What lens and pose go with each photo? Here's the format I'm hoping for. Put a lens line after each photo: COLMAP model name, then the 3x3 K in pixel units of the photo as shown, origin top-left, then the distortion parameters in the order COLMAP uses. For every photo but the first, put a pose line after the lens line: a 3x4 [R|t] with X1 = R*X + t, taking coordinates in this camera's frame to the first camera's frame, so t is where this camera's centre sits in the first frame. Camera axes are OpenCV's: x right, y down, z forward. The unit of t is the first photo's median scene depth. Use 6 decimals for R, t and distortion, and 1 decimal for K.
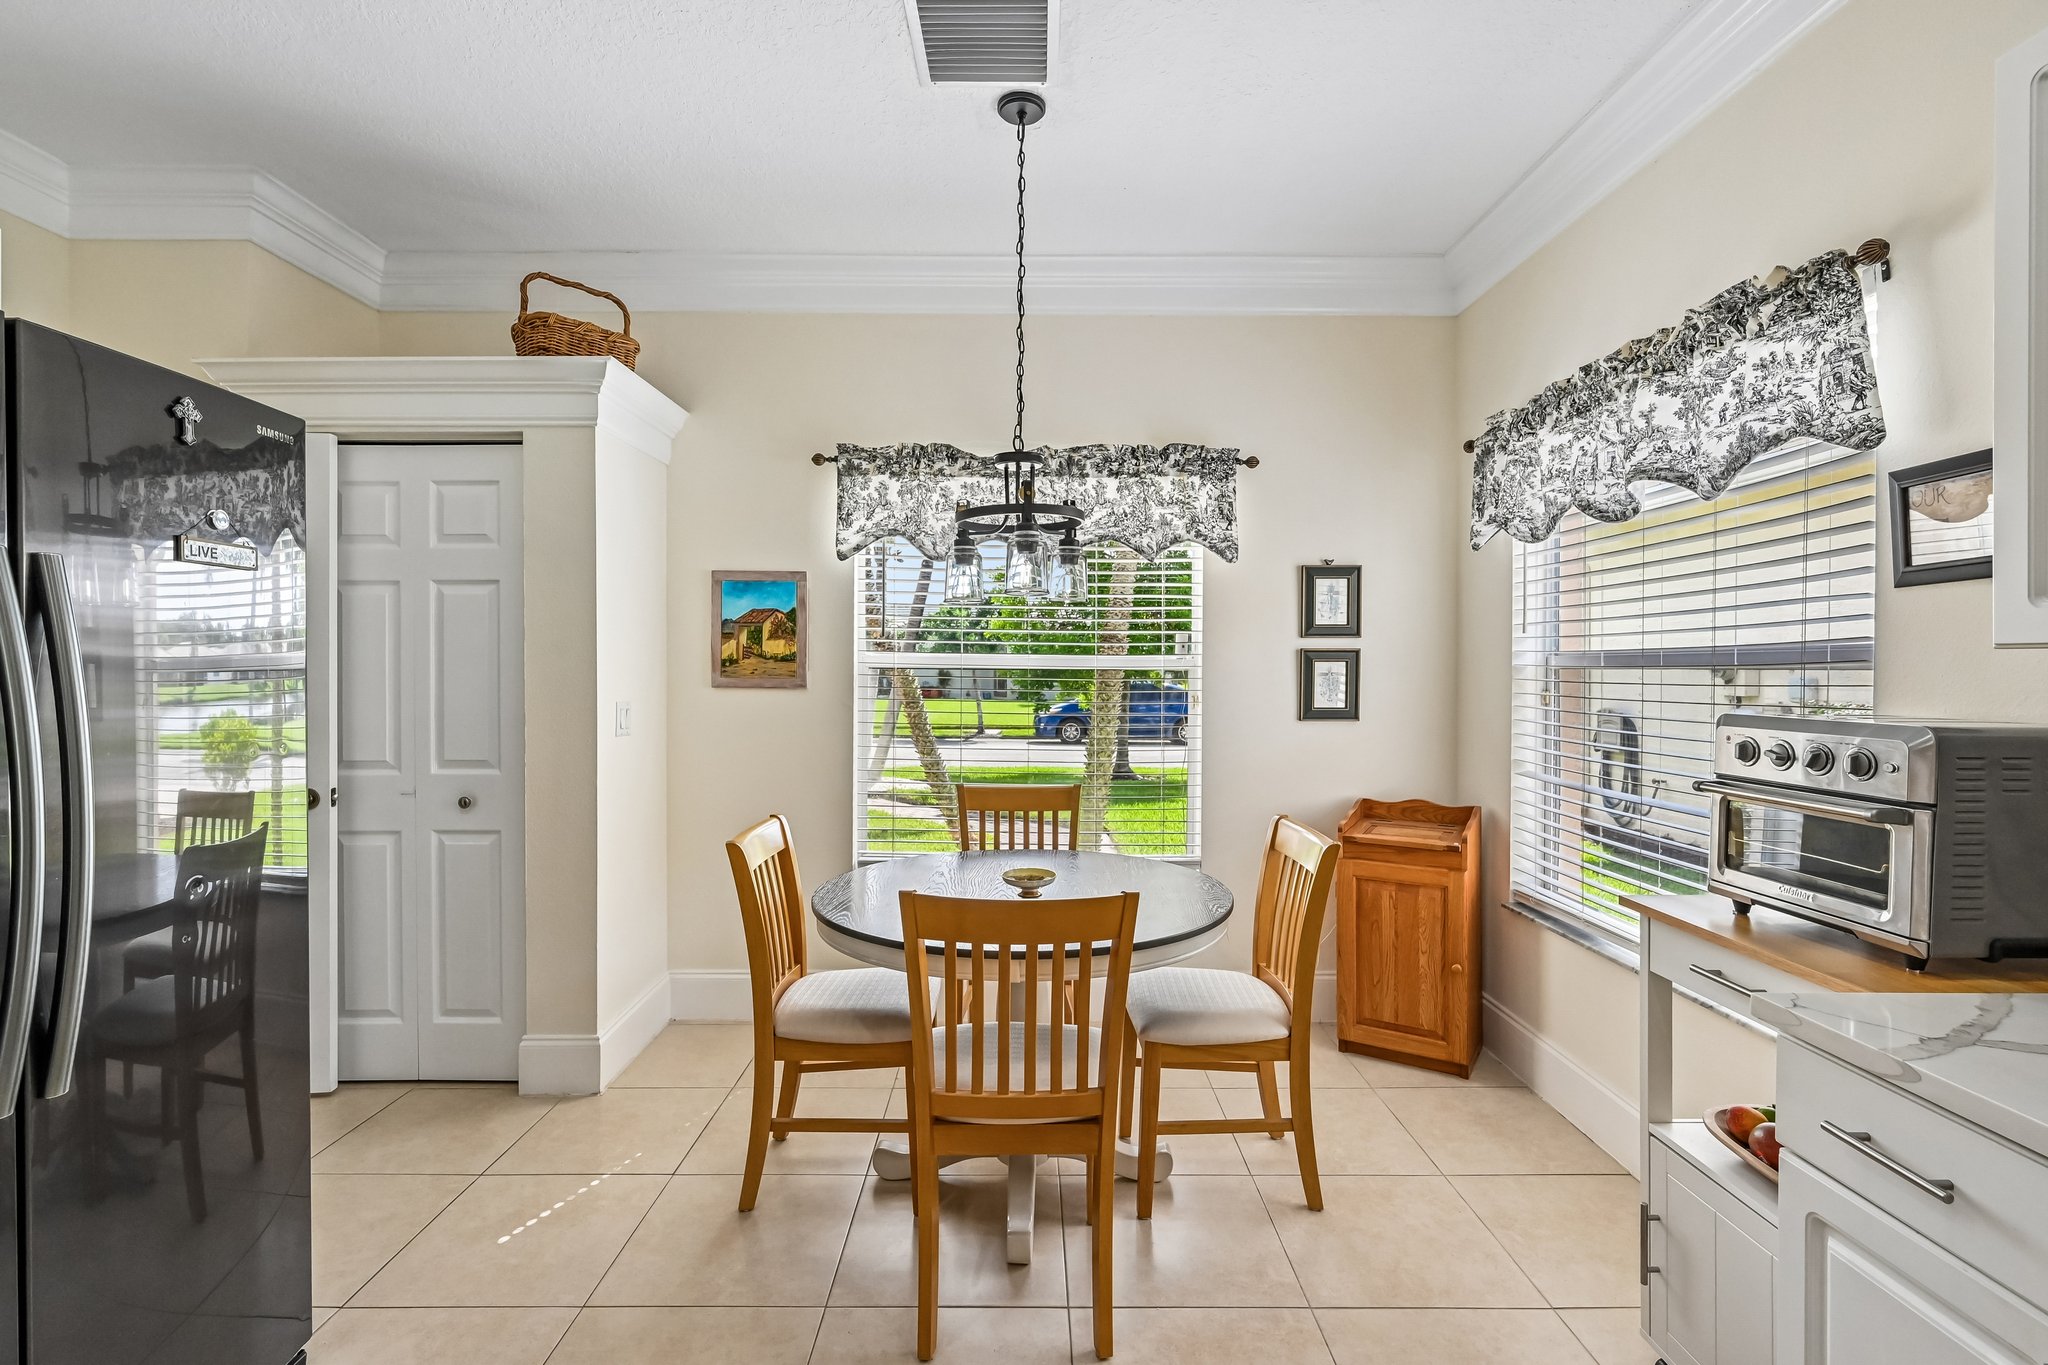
lens RADIAL K [[933.3, 0, 1020.9], [0, 933.3, 675.2], [0, 0, 1]] dist [-0.001630, 0.000628]
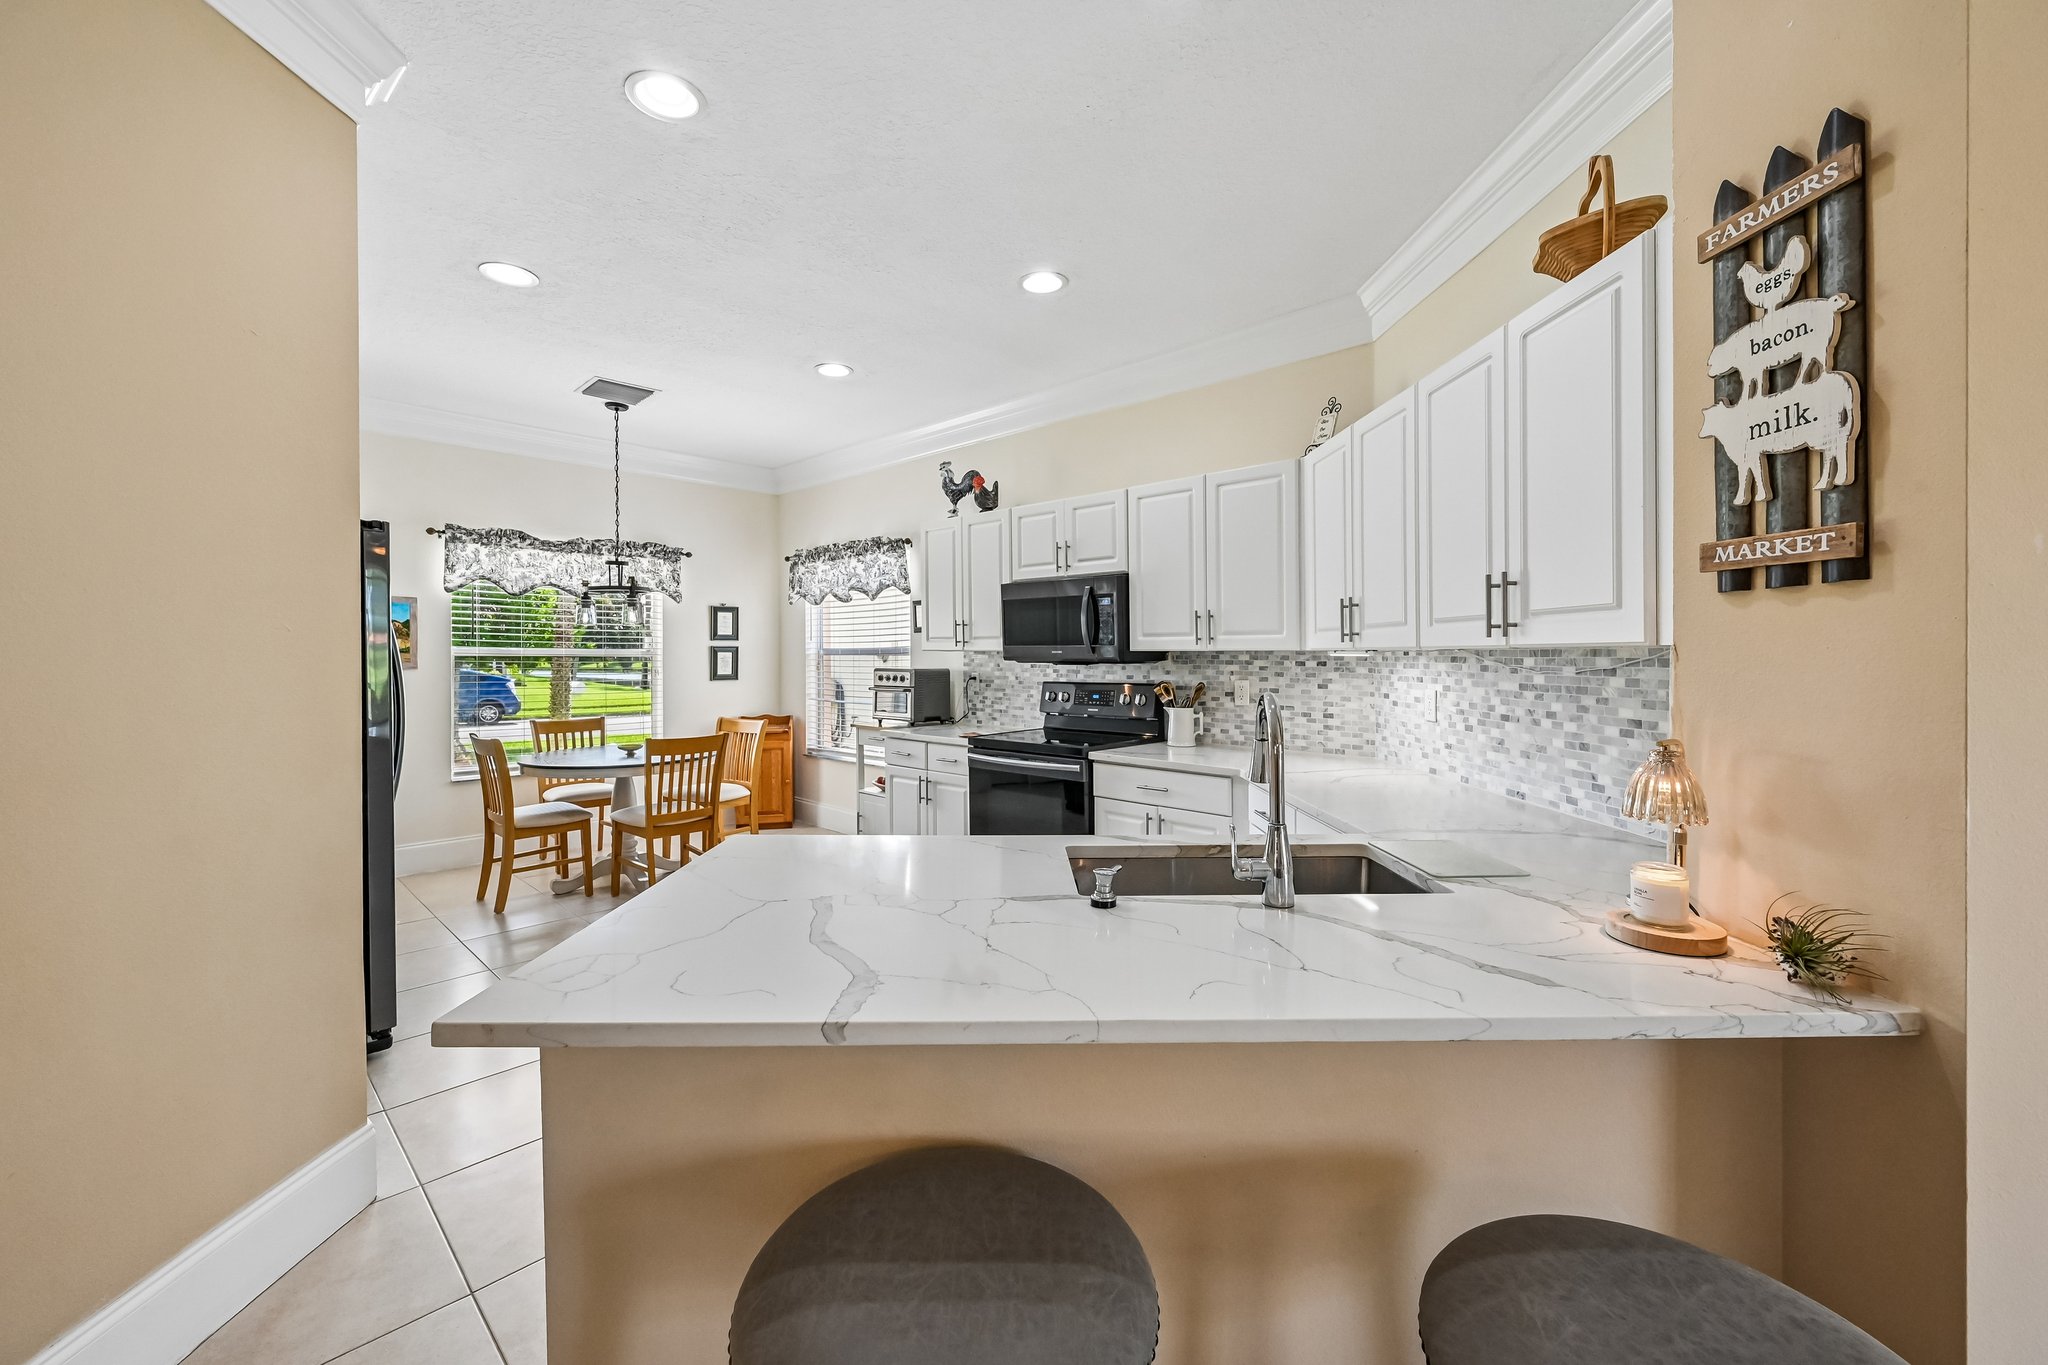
lens RADIAL K [[813.9, 0, 1037.0], [0, 813.9, 664.5], [0, 0, 1]] dist [-0.002776, 0.001068]
pose [[0.678793, -0.012513, 0.734223, -0.627687], [0.009164, 0.999921, 0.008570, 0.004399], [-0.734273, 0.000911, 0.678854, -0.885196]]
